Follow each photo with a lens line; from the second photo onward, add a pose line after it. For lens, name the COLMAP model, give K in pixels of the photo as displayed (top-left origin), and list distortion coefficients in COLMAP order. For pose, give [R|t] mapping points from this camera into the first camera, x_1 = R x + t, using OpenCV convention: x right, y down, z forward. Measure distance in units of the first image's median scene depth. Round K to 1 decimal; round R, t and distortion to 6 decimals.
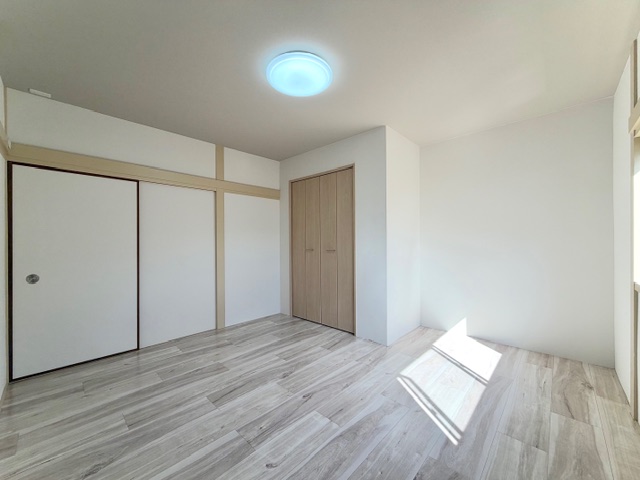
lens RADIAL K [[255.3, 0, 314.7], [0, 255.3, 244.1], [0, 0, 1]] dist [-0.001104, 0.000062]
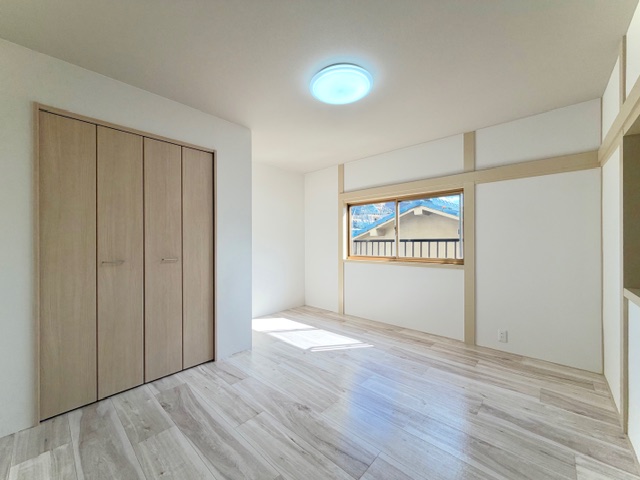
lens RADIAL K [[255.3, 0, 319.8], [0, 255.3, 242.7], [0, 0, 1]] dist [-0.001104, 0.000062]
pose [[-0.036154, 0.001781, 0.999345, -1.000655], [0.021863, 0.999760, -0.000991, -0.014834], [-0.999107, 0.021812, -0.036184, 1.031292]]
